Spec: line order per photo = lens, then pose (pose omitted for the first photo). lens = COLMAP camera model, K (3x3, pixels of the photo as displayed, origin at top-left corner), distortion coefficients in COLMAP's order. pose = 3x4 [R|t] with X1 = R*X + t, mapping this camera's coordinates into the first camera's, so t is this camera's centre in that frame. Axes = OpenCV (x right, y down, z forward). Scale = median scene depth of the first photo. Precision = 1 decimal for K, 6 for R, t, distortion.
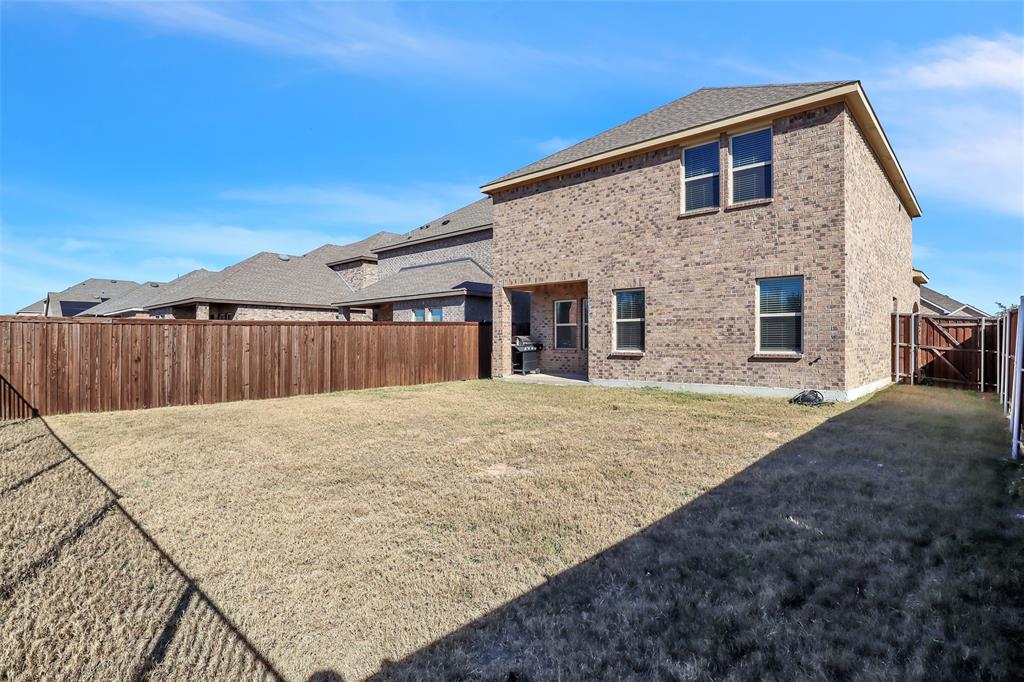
lens RADIAL K [[520.4, 0, 513.5], [0, 520.4, 346.3], [0, 0, 1]] dist [-0.030947, 0.002694]
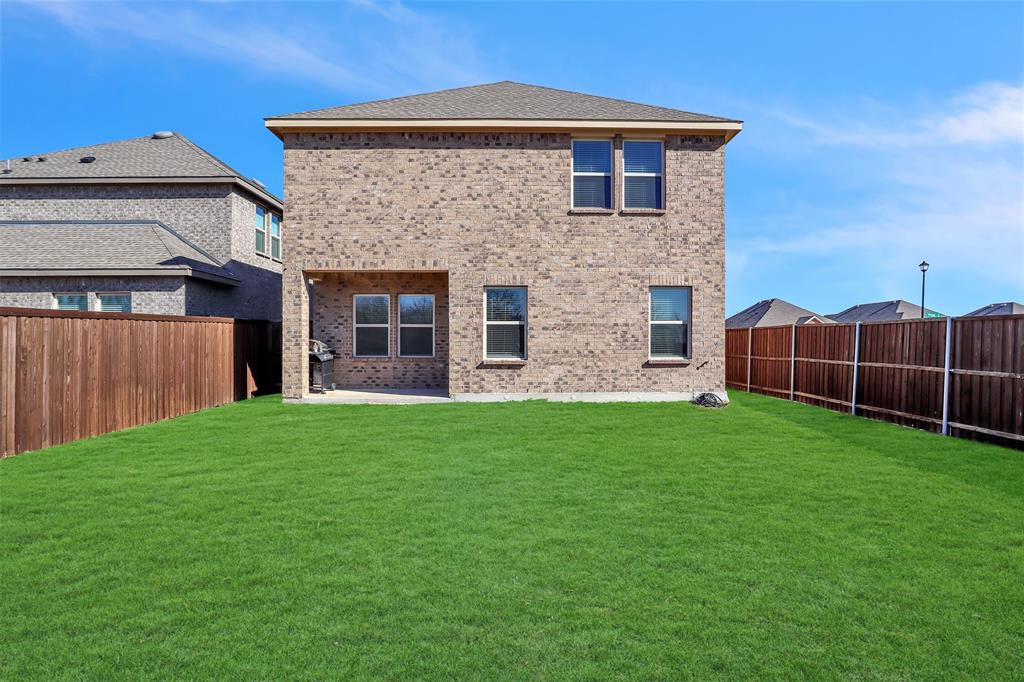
lens RADIAL K [[520.4, 0, 513.5], [0, 520.4, 346.3], [0, 0, 1]] dist [-0.030947, 0.002694]
pose [[0.730755, -0.001937, 0.682637, -0.359231], [0.004597, 0.999987, -0.002084, -0.009881], [-0.682624, 0.004661, 0.730755, 0.370806]]
